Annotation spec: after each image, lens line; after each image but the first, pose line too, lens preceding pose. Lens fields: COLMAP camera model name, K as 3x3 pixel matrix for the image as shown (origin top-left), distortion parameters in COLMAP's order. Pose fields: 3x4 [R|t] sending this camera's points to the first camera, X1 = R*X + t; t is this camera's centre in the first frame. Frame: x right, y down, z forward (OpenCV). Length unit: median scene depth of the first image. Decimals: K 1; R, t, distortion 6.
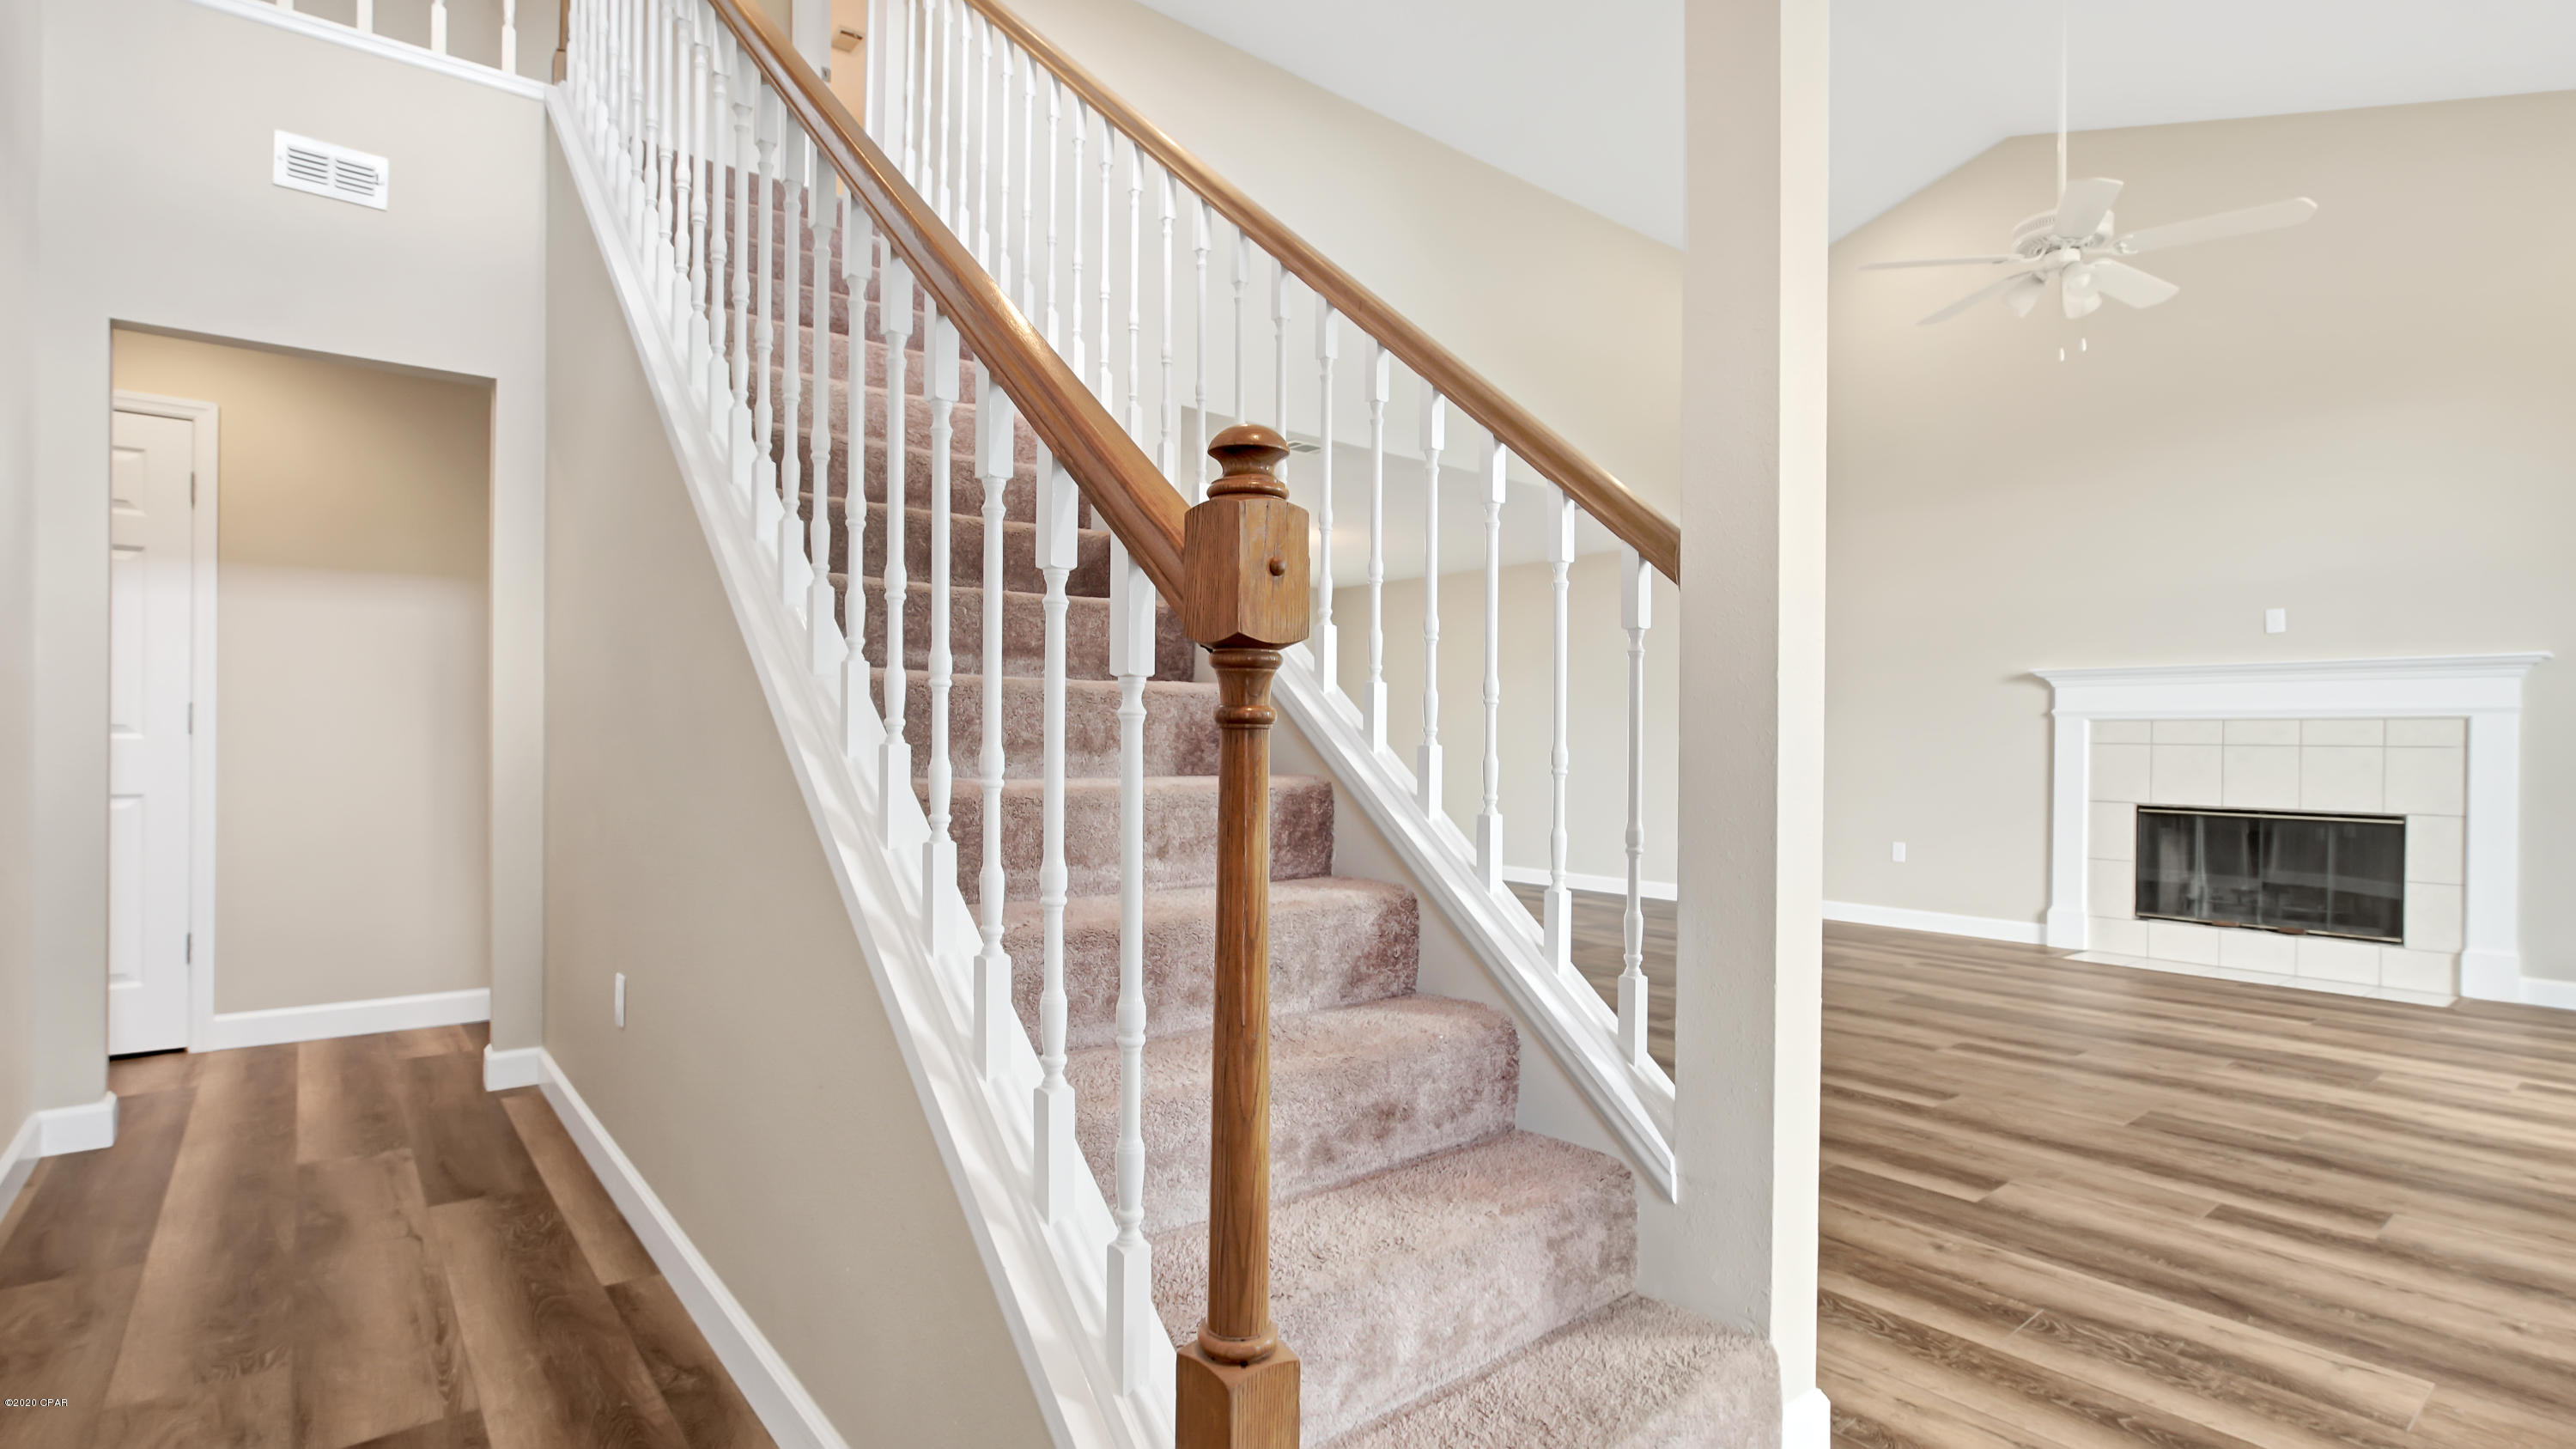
lens RADIAL K [[1204.1, 0, 1258.4], [0, 1204.1, 750.1], [0, 0, 1]] dist [-0.033102, 0.005745]
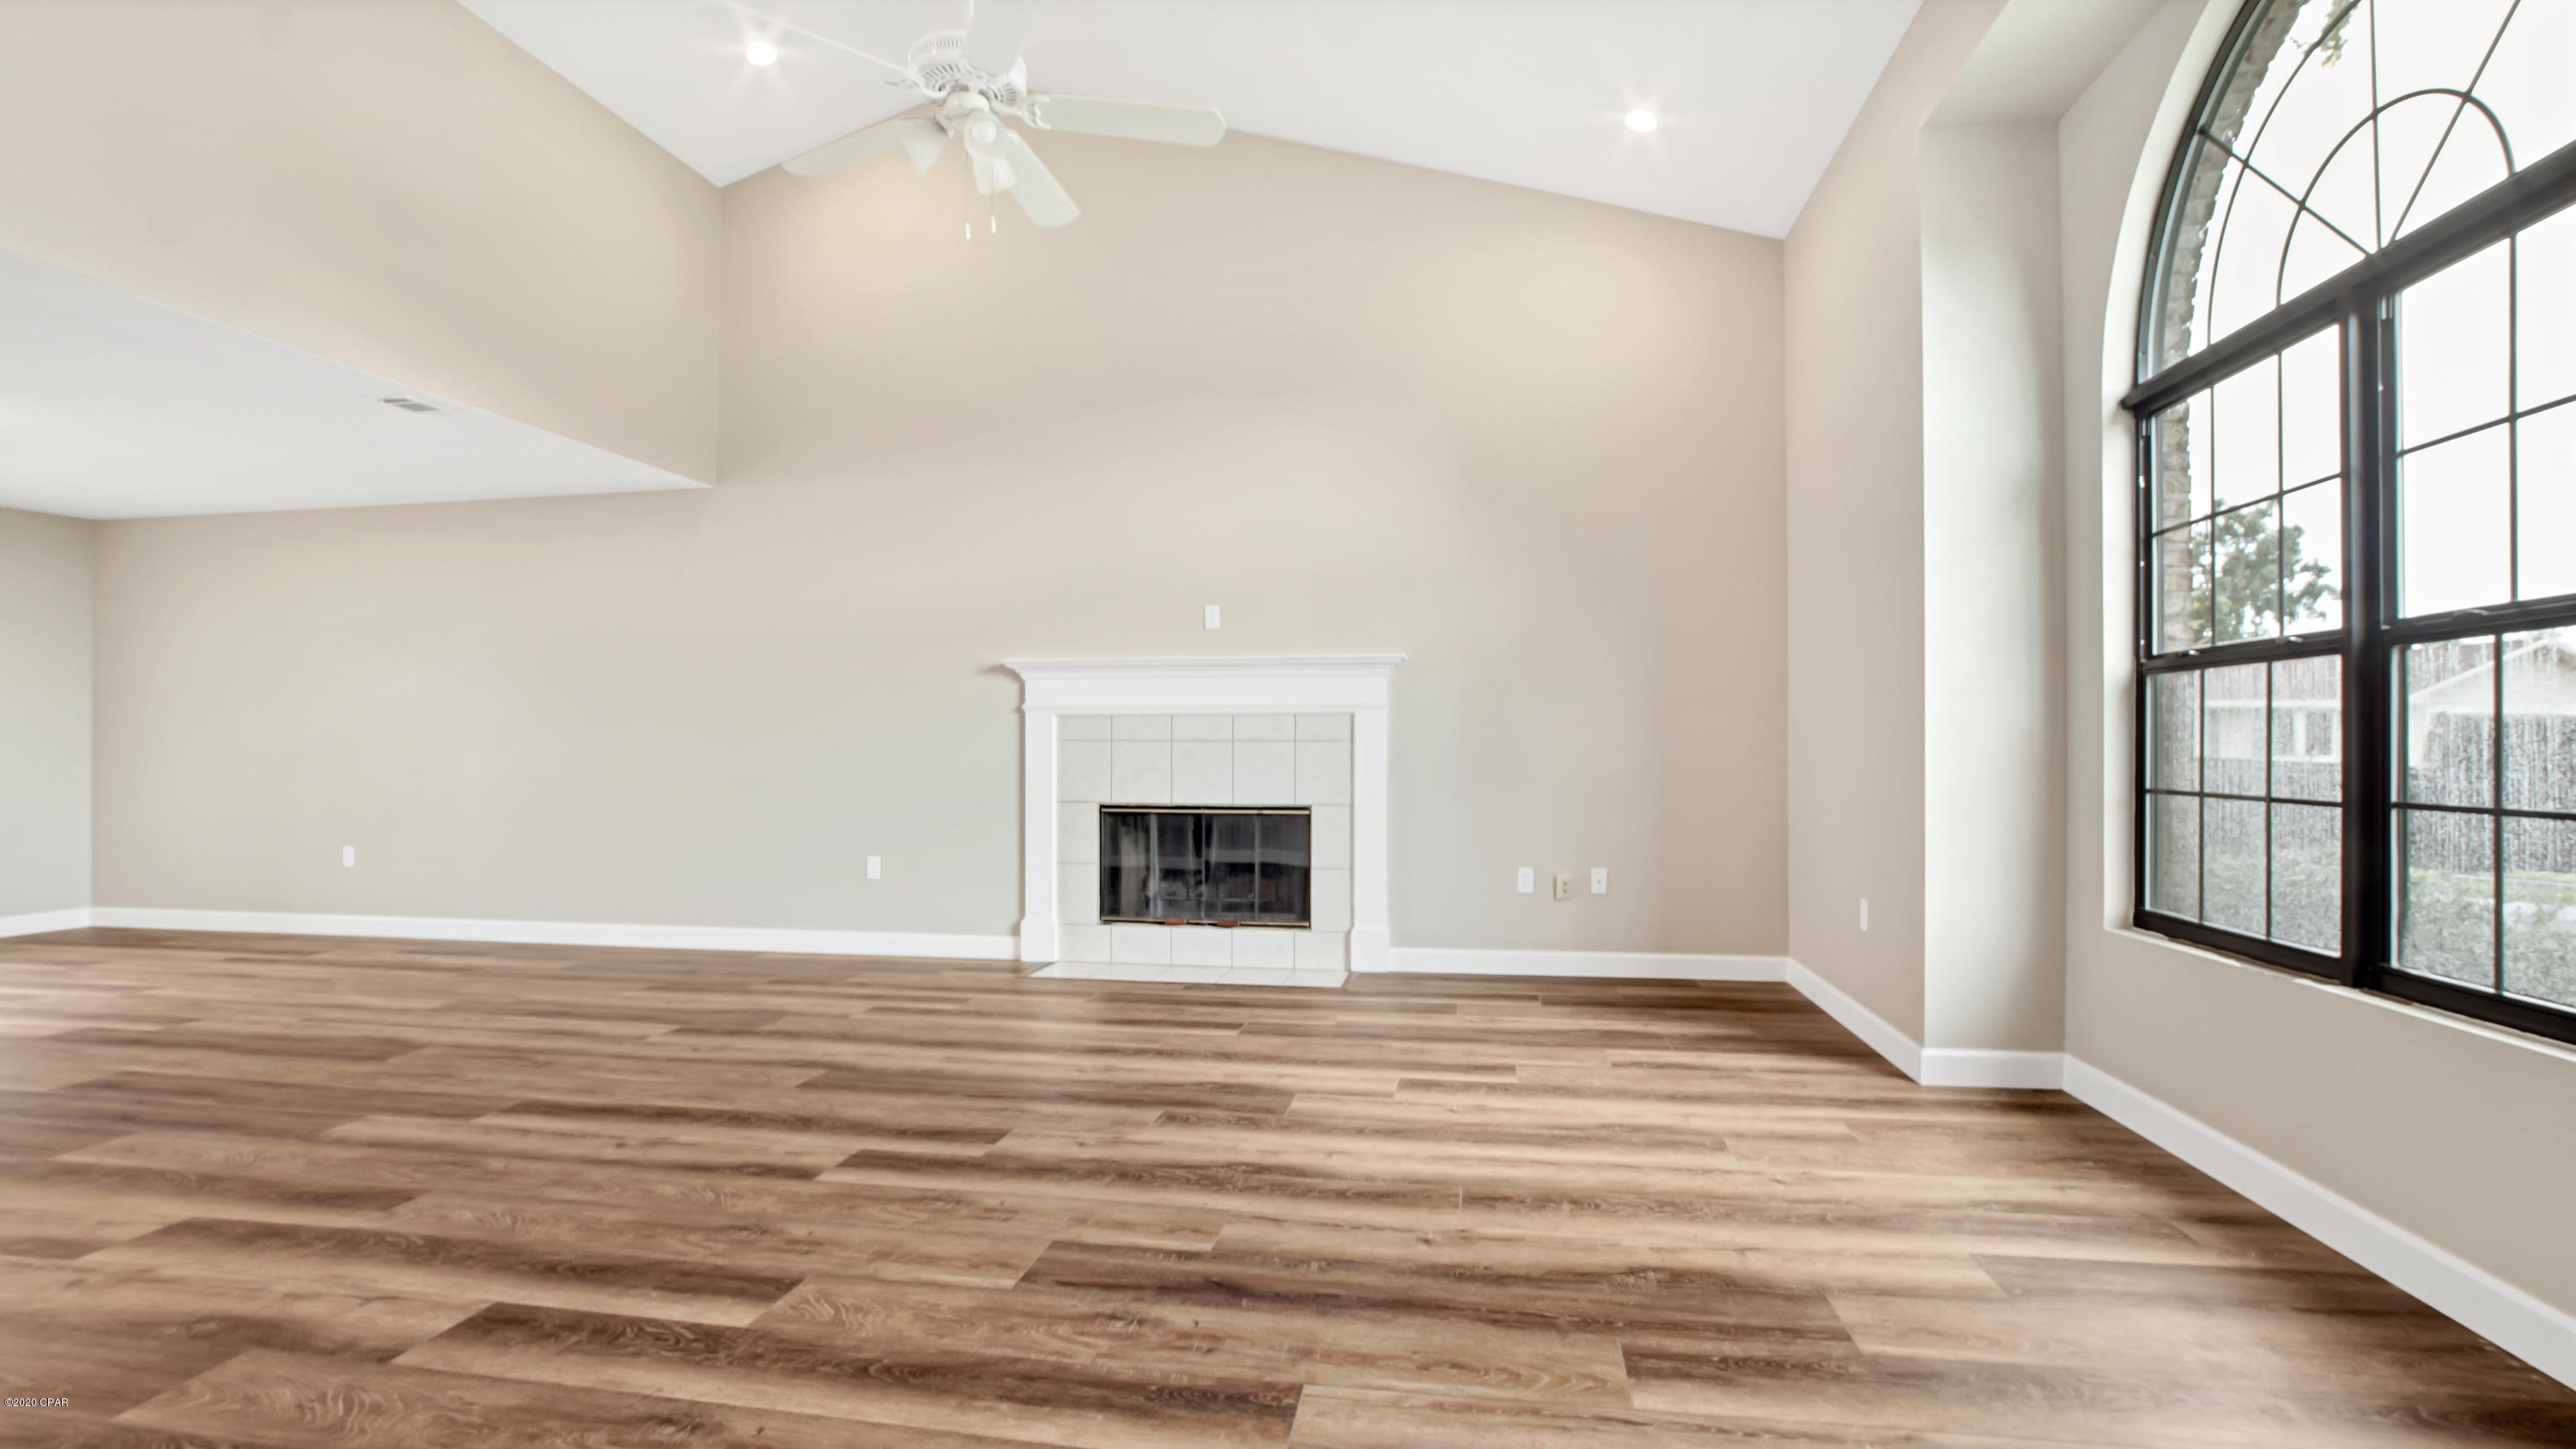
lens RADIAL K [[1203.7, 0, 1264.9], [0, 1203.7, 740.9], [0, 0, 1]] dist [-0.033102, 0.005745]
pose [[0.741639, -0.006442, 0.670768, 0.202081], [0.011187, 0.999934, -0.002766, -0.000671], [-0.670706, 0.009555, 0.741662, 0.202943]]
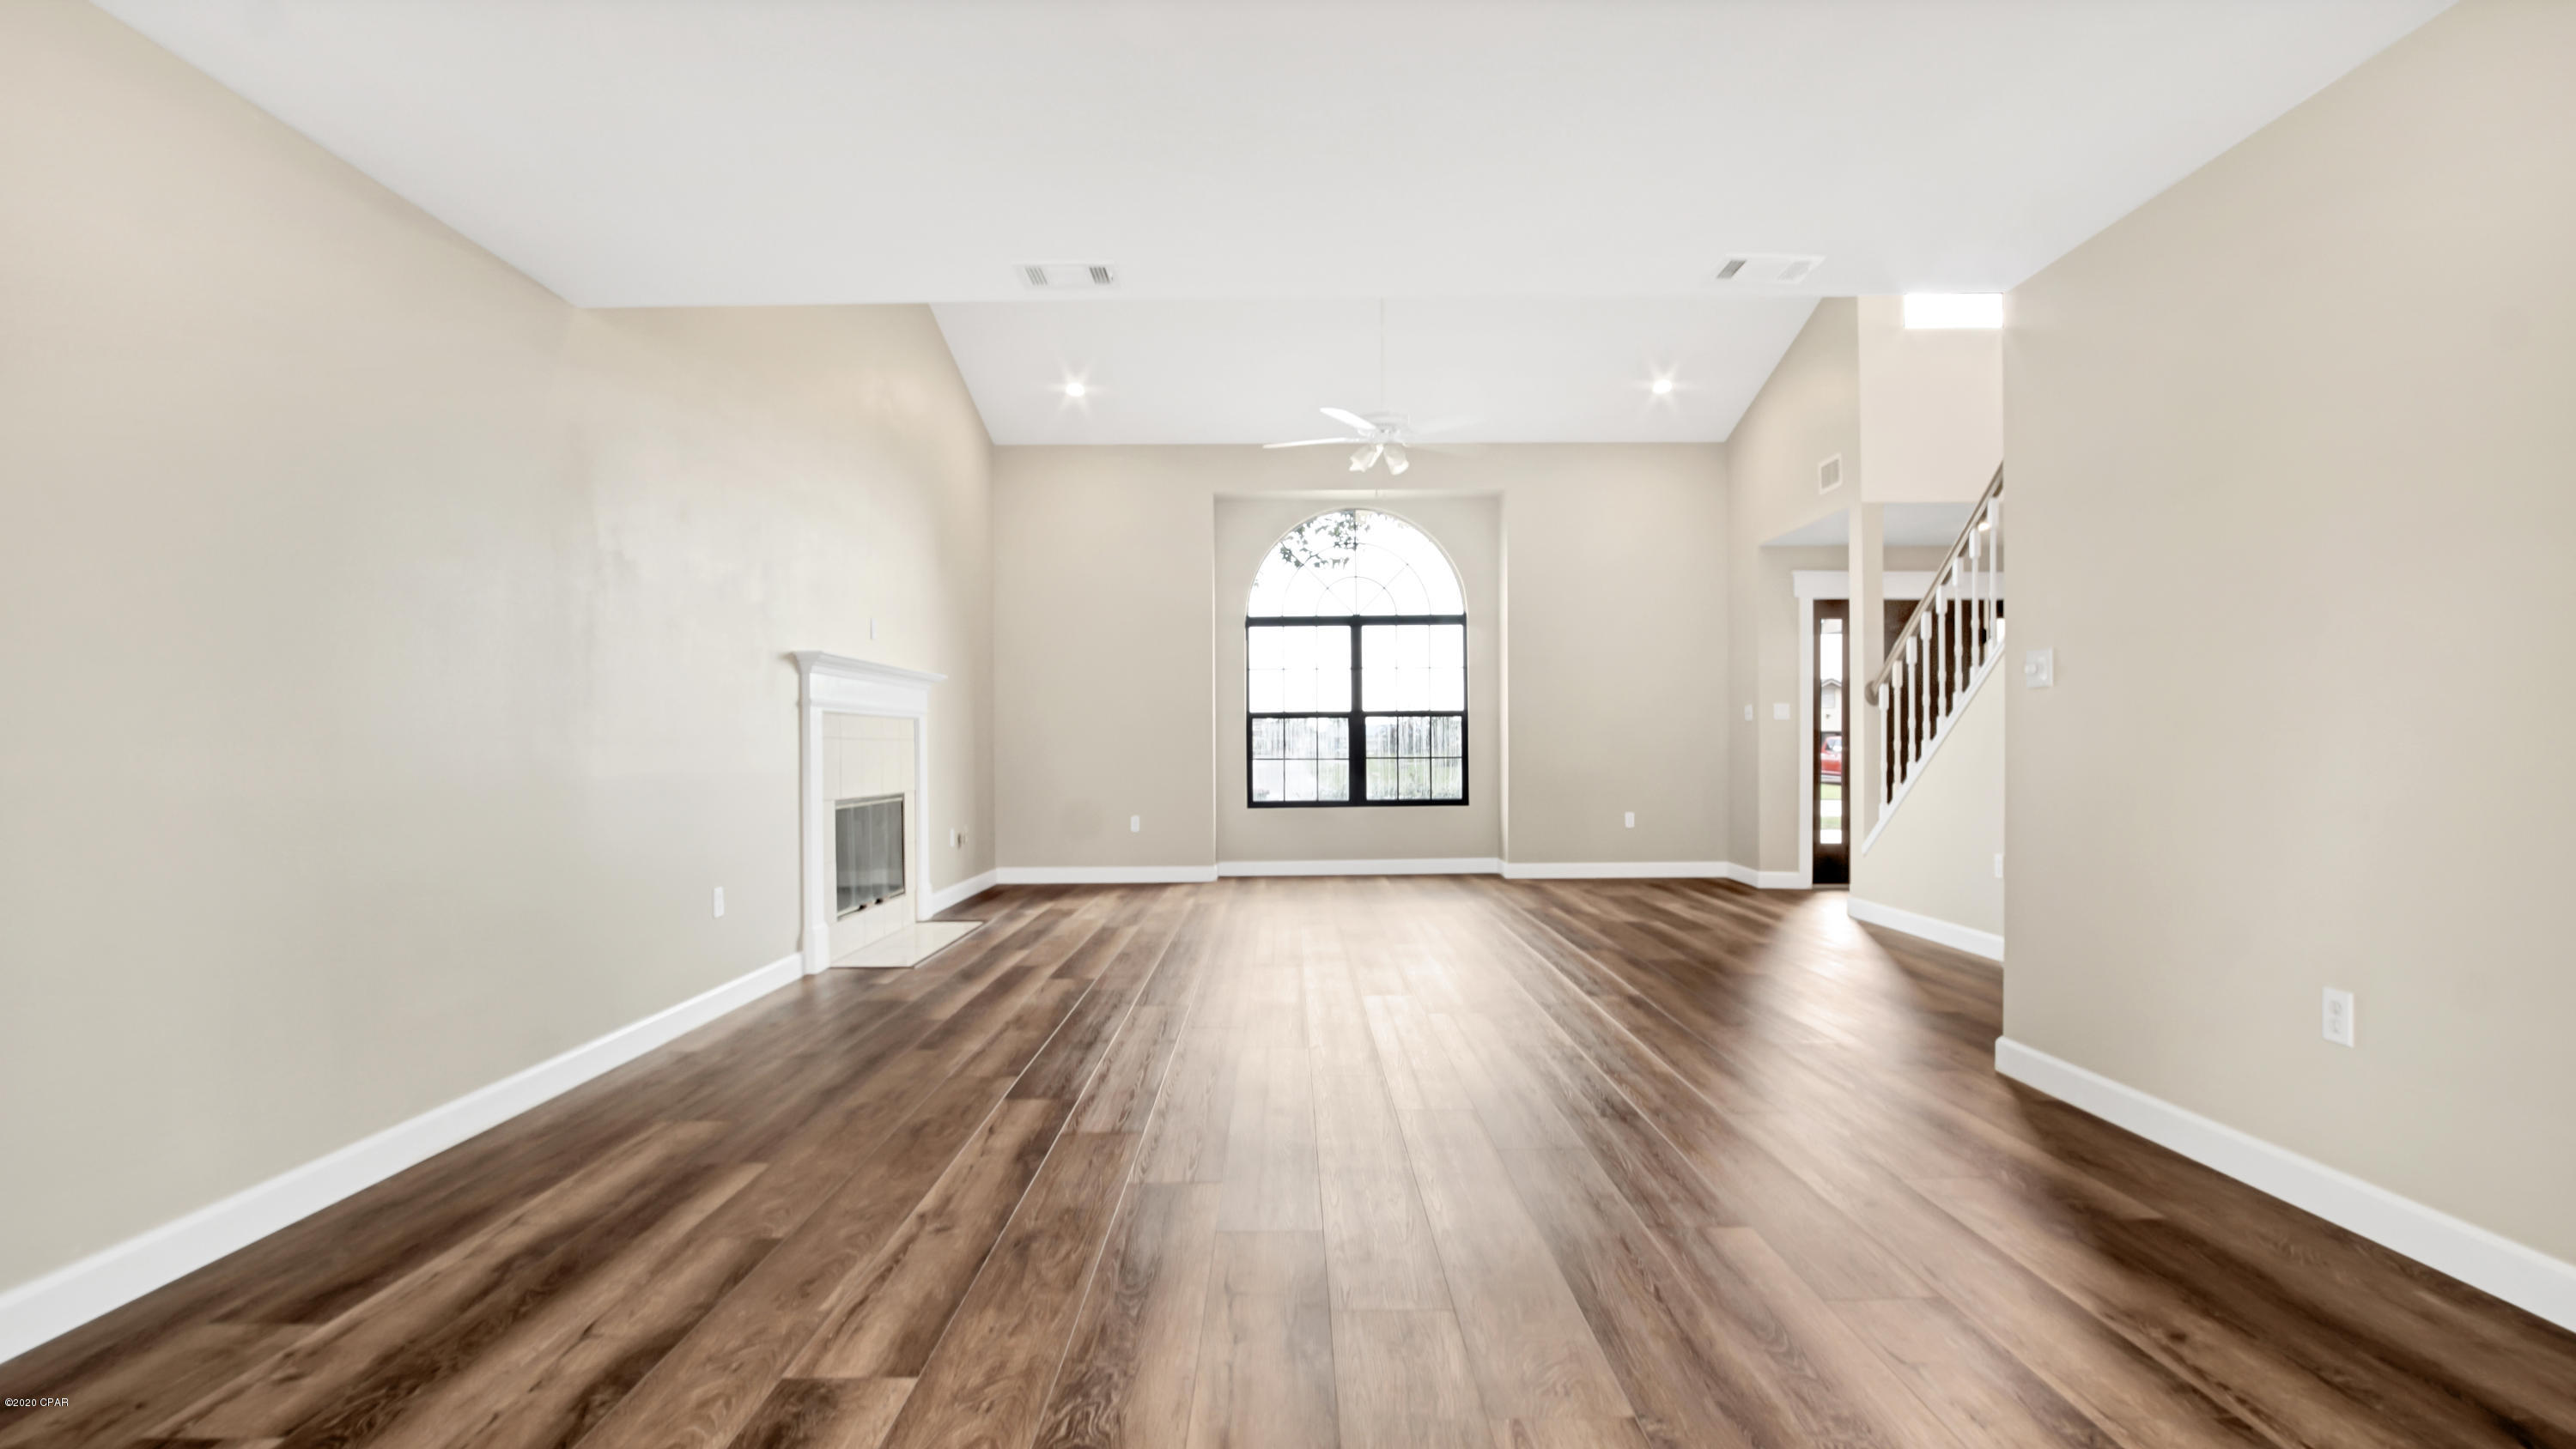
lens RADIAL K [[1203.7, 0, 1288.5], [0, 1203.7, 742.1], [0, 0, 1]] dist [-0.033102, 0.005745]
pose [[-0.798629, 0.001762, 0.601821, -0.140112], [0.005610, 0.999974, 0.004517, -0.003593], [-0.601798, 0.006984, -0.798618, 1.632564]]
